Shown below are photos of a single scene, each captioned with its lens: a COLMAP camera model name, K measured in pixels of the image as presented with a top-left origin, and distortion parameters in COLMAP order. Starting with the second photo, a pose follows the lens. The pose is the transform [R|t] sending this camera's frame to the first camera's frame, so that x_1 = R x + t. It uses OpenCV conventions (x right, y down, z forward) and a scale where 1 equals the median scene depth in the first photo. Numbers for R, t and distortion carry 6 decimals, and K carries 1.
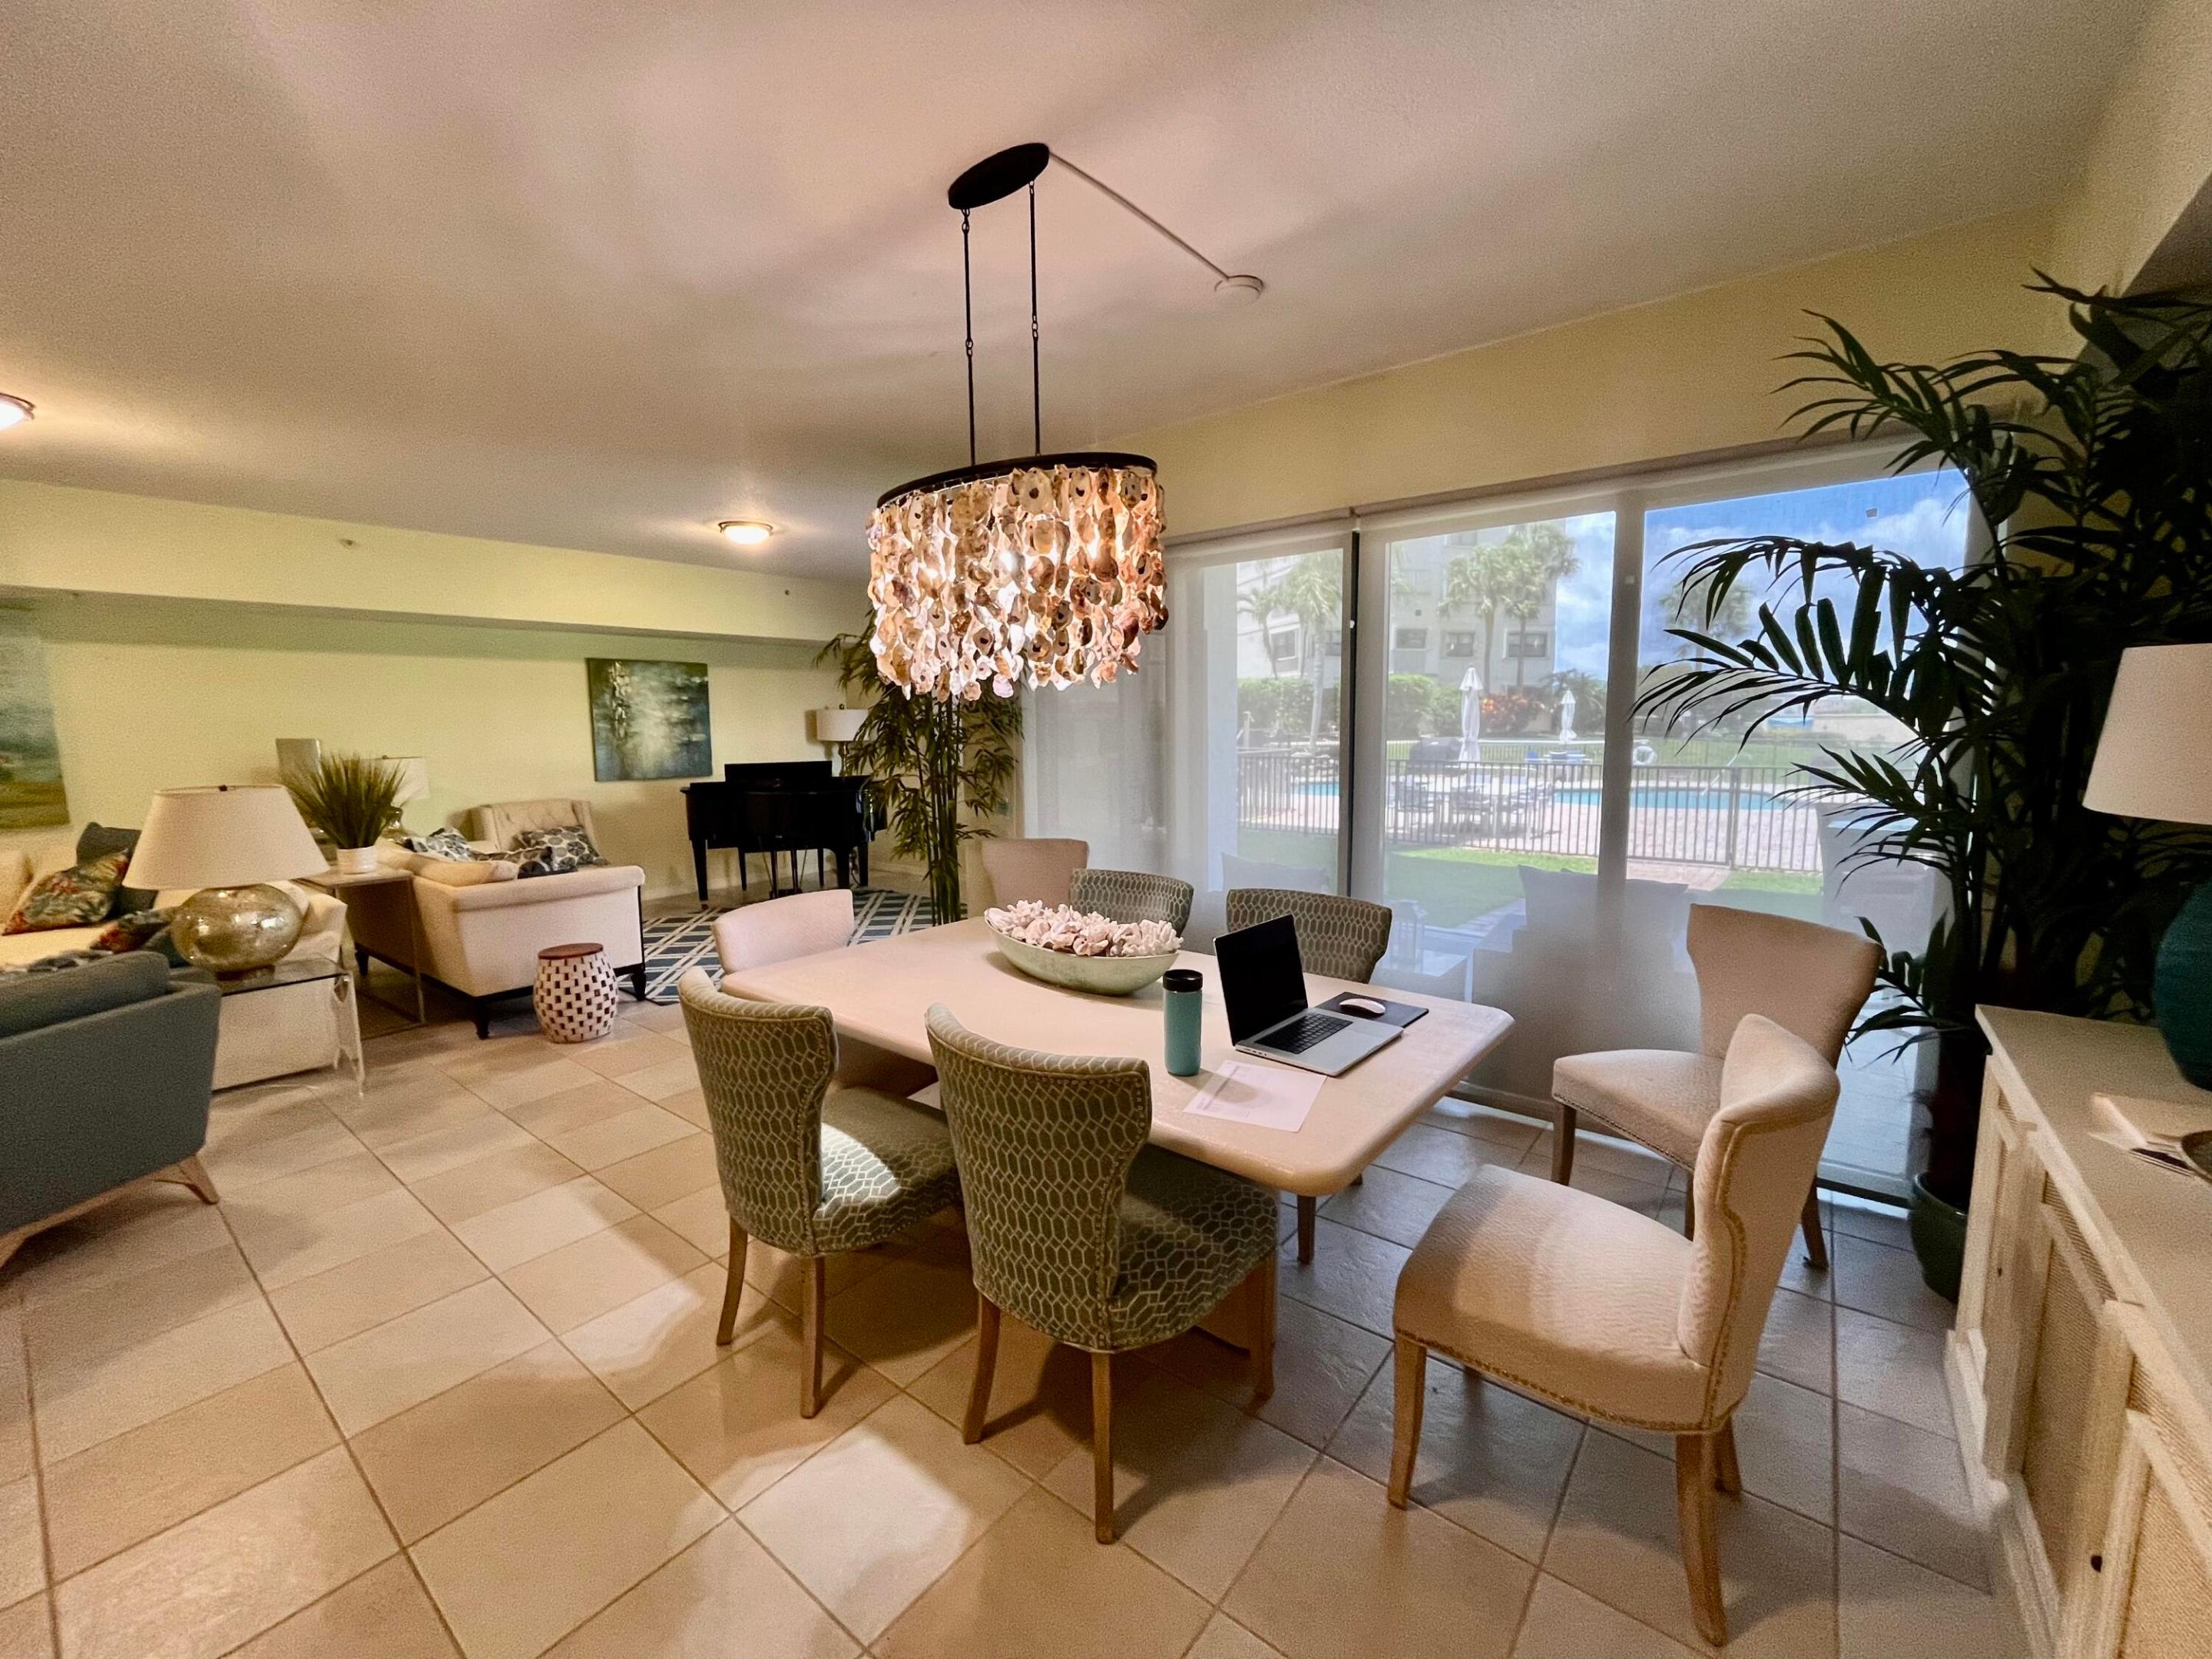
lens RADIAL K [[904.7, 0, 1106.0], [0, 904.7, 829.5], [0, 0, 1]] dist [-0.008118, -0.000073]
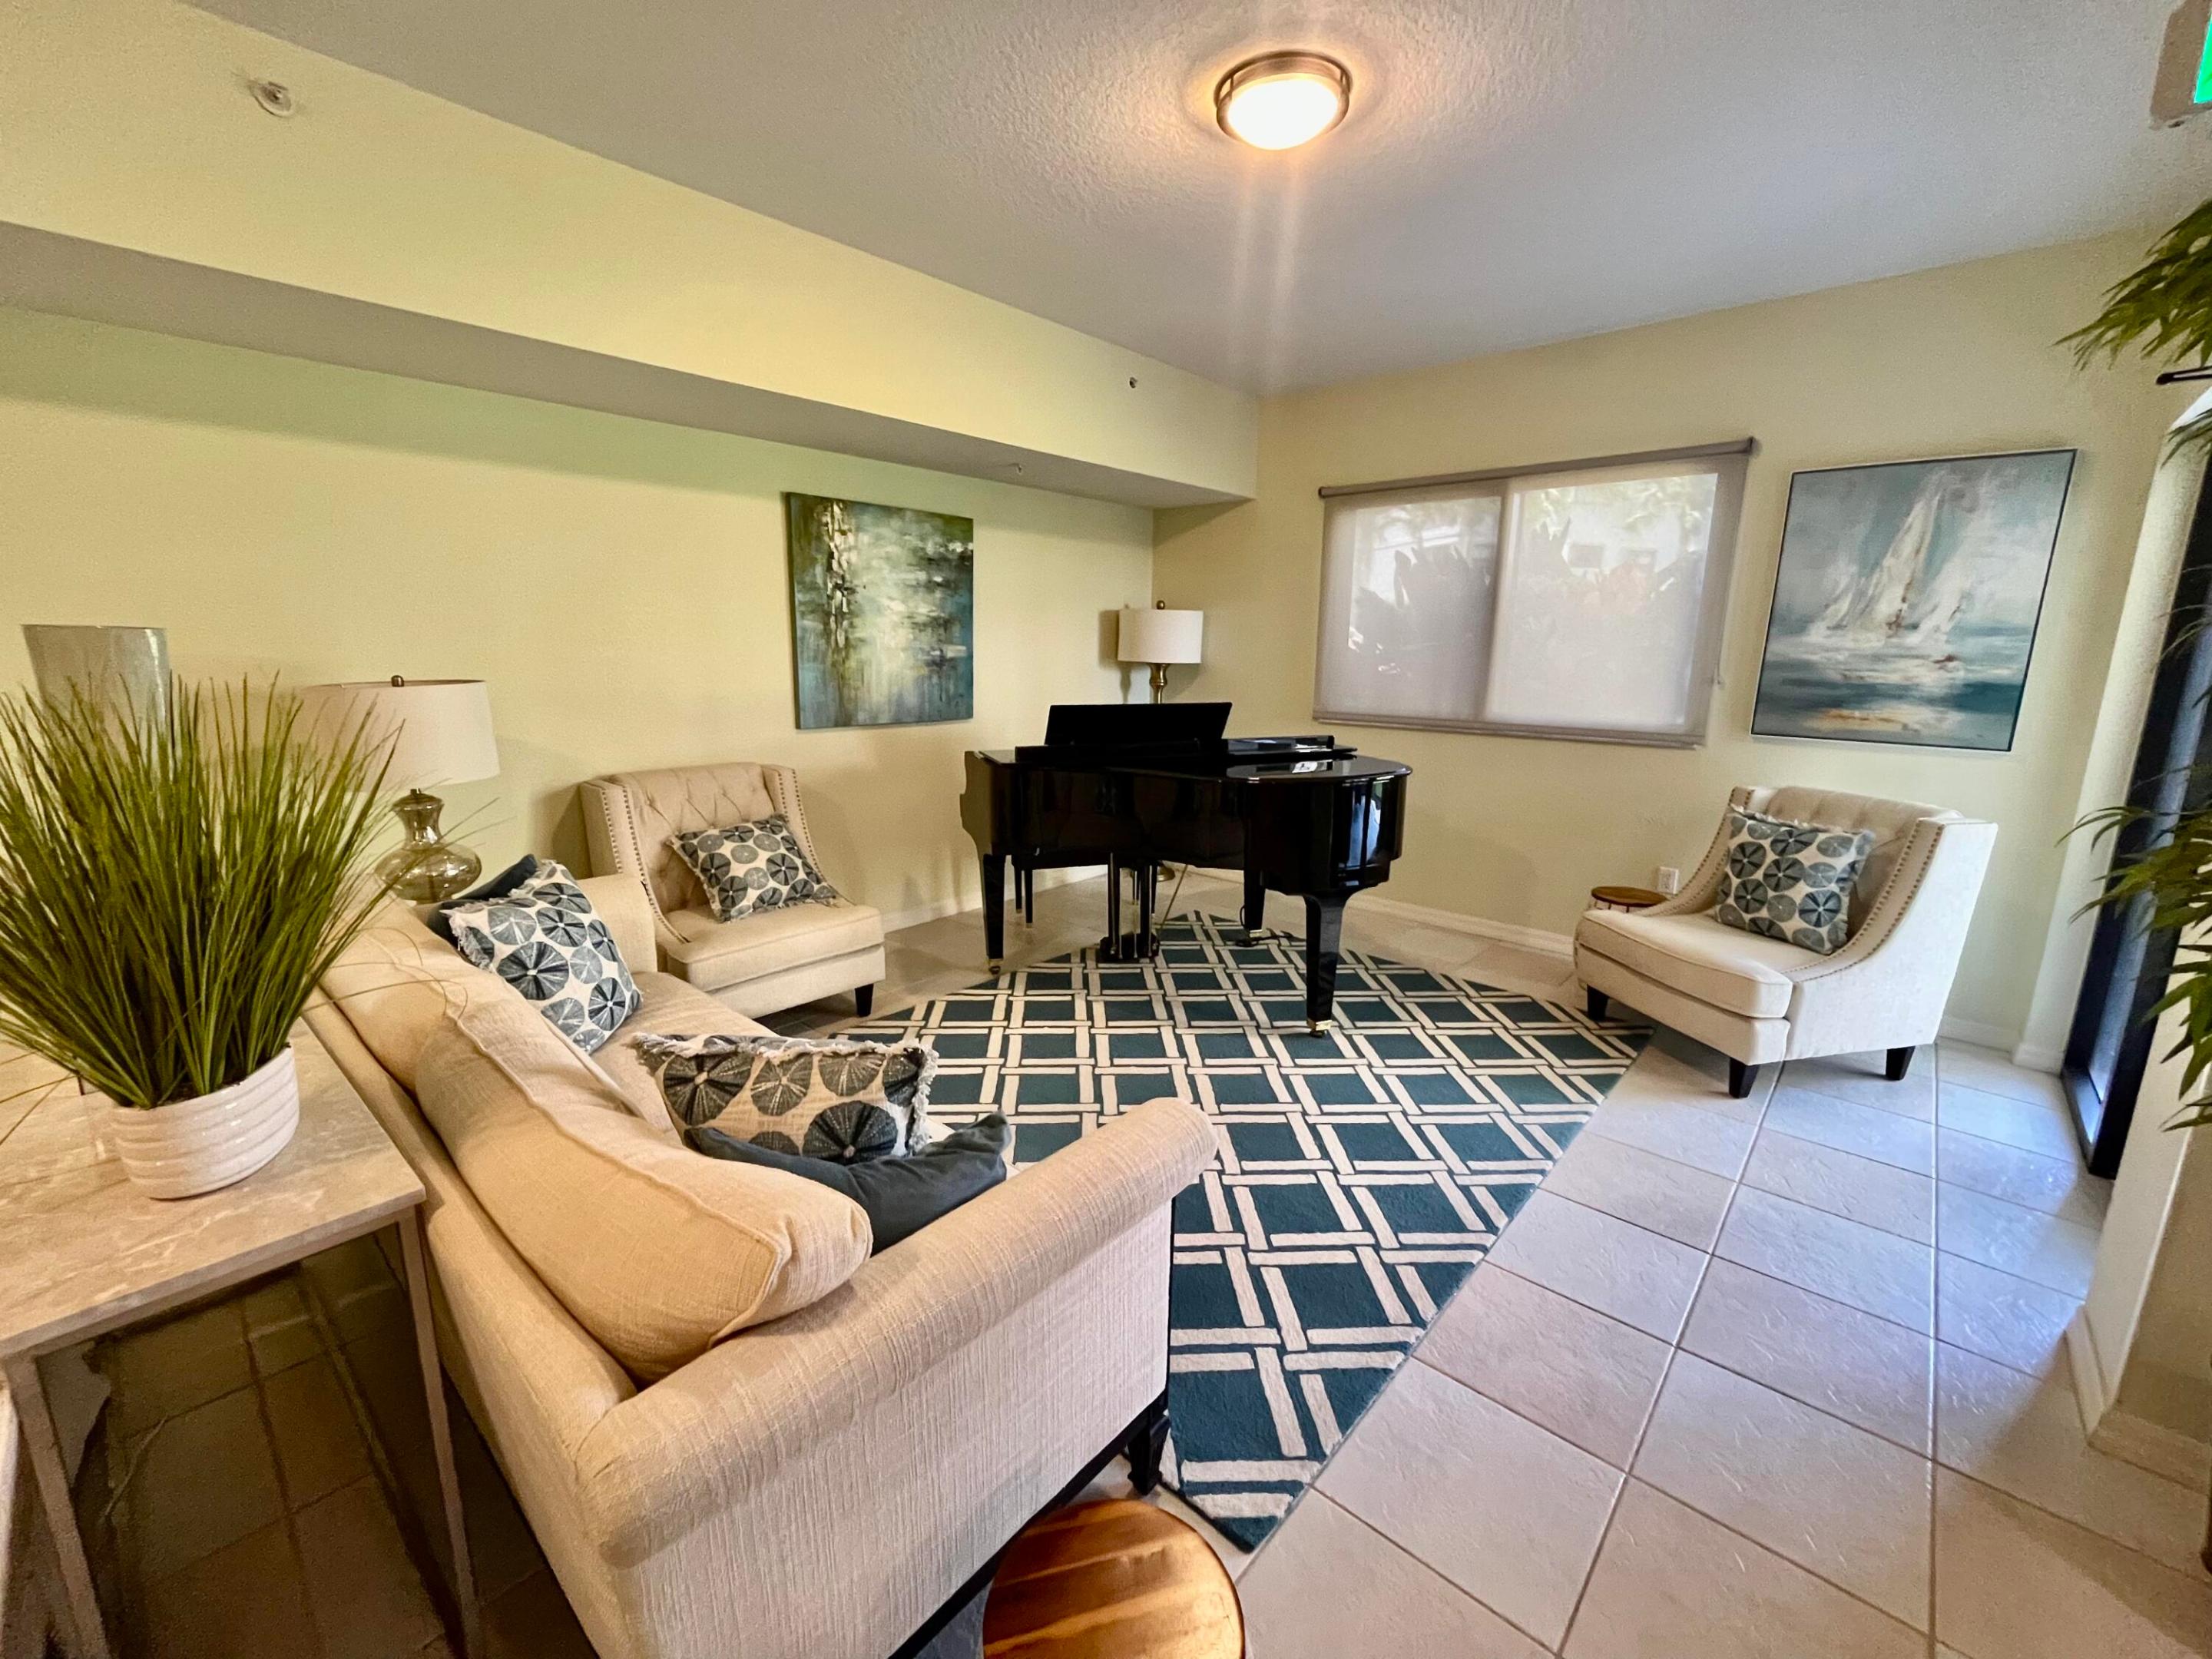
lens RADIAL K [[904.7, 0, 1106.0], [0, 904.7, 829.5], [0, 0, 1]] dist [-0.008118, -0.000073]
pose [[0.997514, 0.039453, -0.058383, -0.338547], [-0.034378, 0.995743, 0.085521, -0.044905], [0.061509, -0.083301, 0.994624, 0.456913]]
